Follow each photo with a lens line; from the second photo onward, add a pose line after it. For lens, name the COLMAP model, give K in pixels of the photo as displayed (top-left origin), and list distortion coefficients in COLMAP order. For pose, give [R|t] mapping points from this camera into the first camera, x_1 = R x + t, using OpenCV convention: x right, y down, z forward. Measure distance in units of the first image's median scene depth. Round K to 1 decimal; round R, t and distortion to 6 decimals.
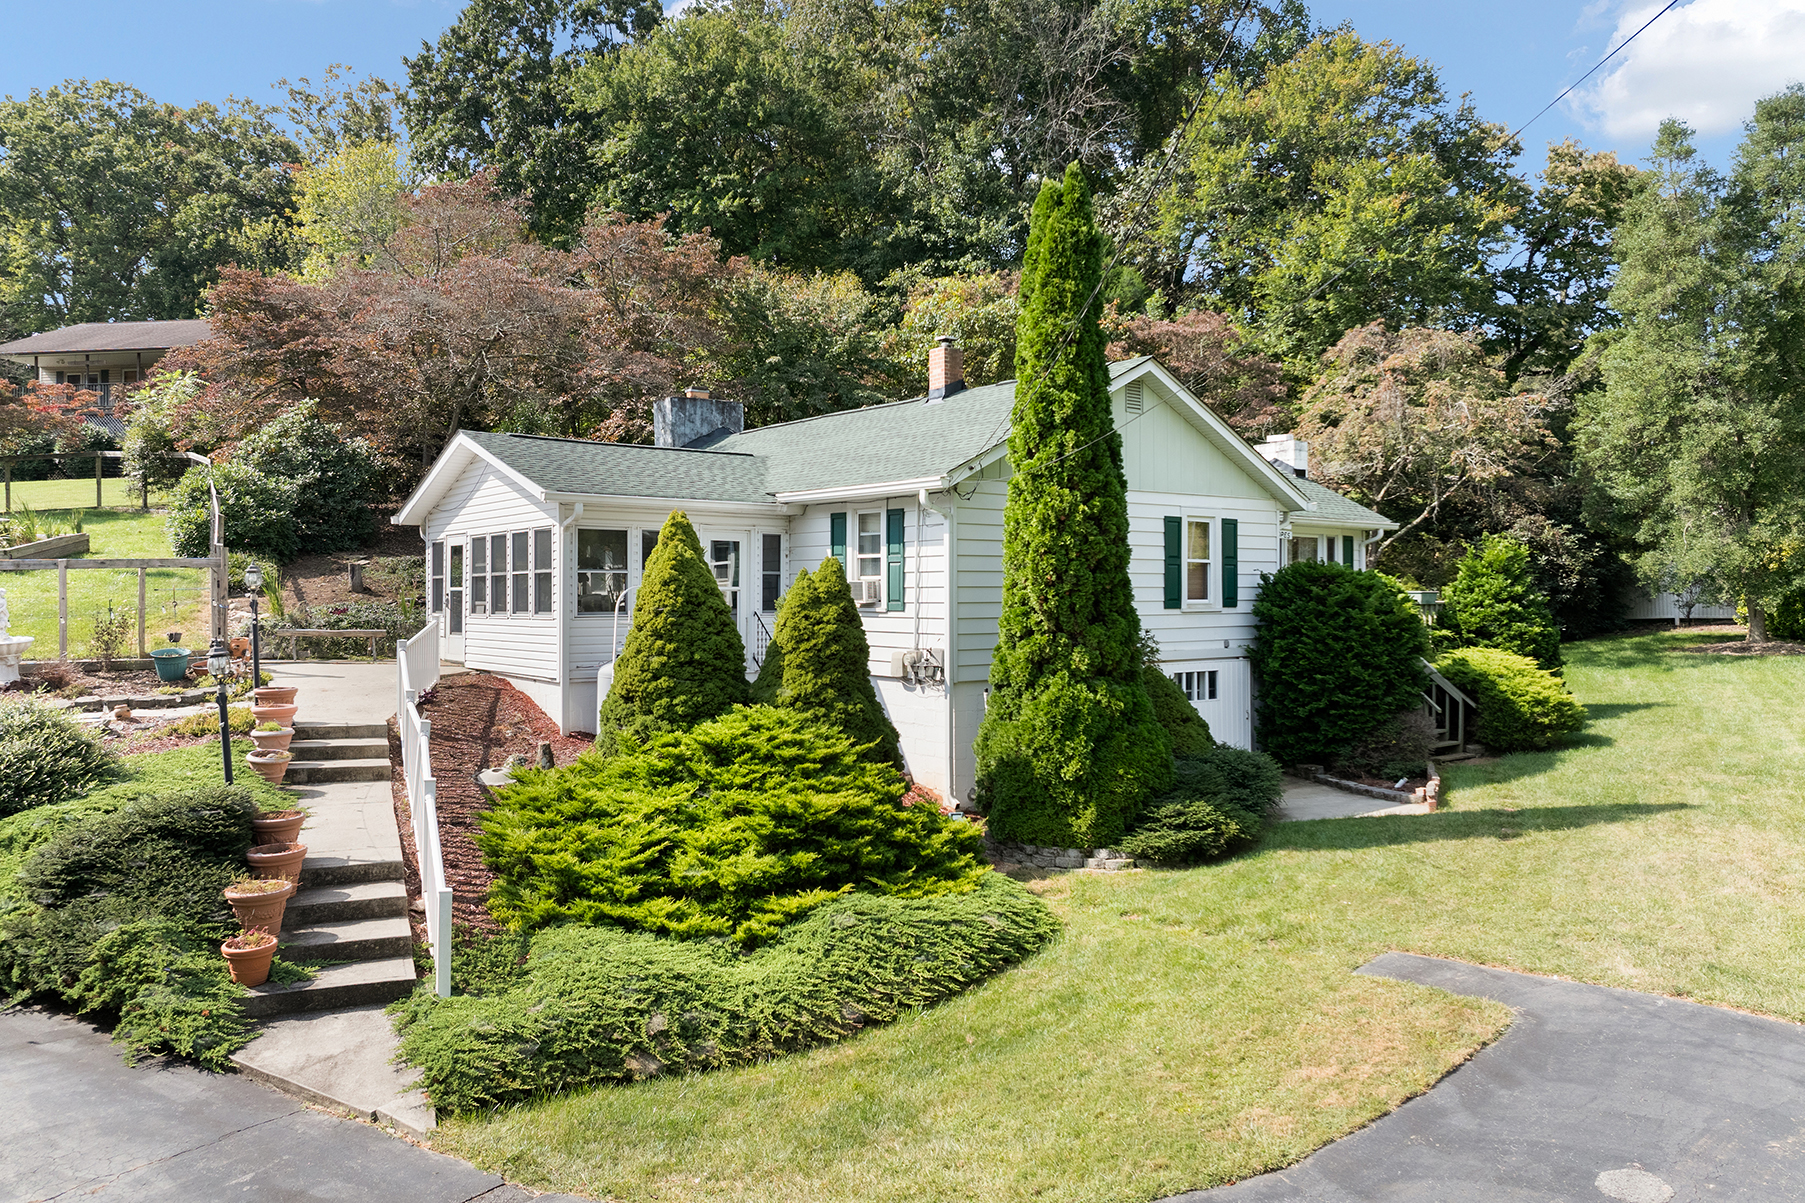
lens RADIAL K [[1275.2, 0, 902.5], [0, 1275.2, 601.5], [0, 0, 1]] dist [-0.040885, 0.000749]
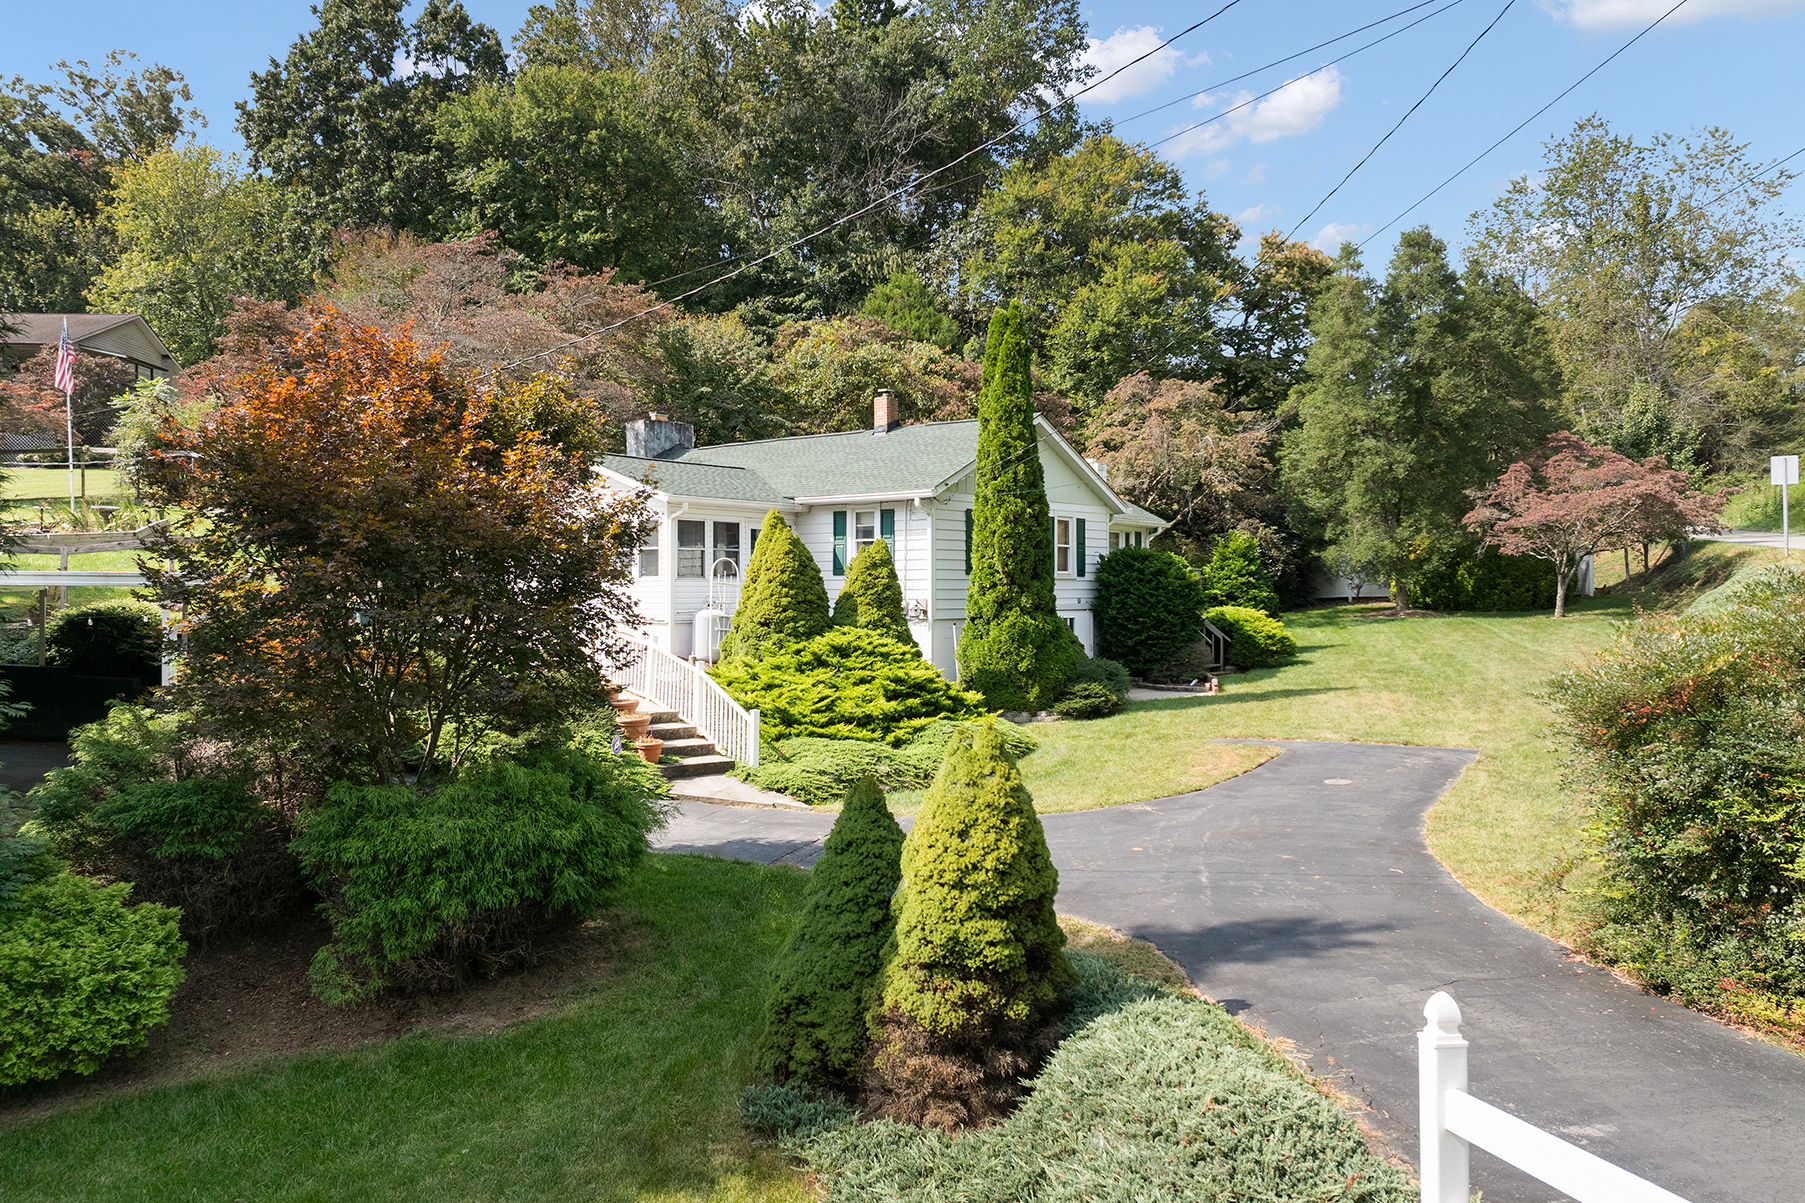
lens RADIAL K [[1277.2, 0, 902.5], [0, 1277.2, 601.5], [0, 0, 1]] dist [-0.037937, 0.002240]
pose [[0.977115, -0.001499, 0.212705, -0.191169], [0.001451, 0.999999, 0.000381, 0.023098], [-0.212705, -0.000064, 0.977116, -0.309038]]
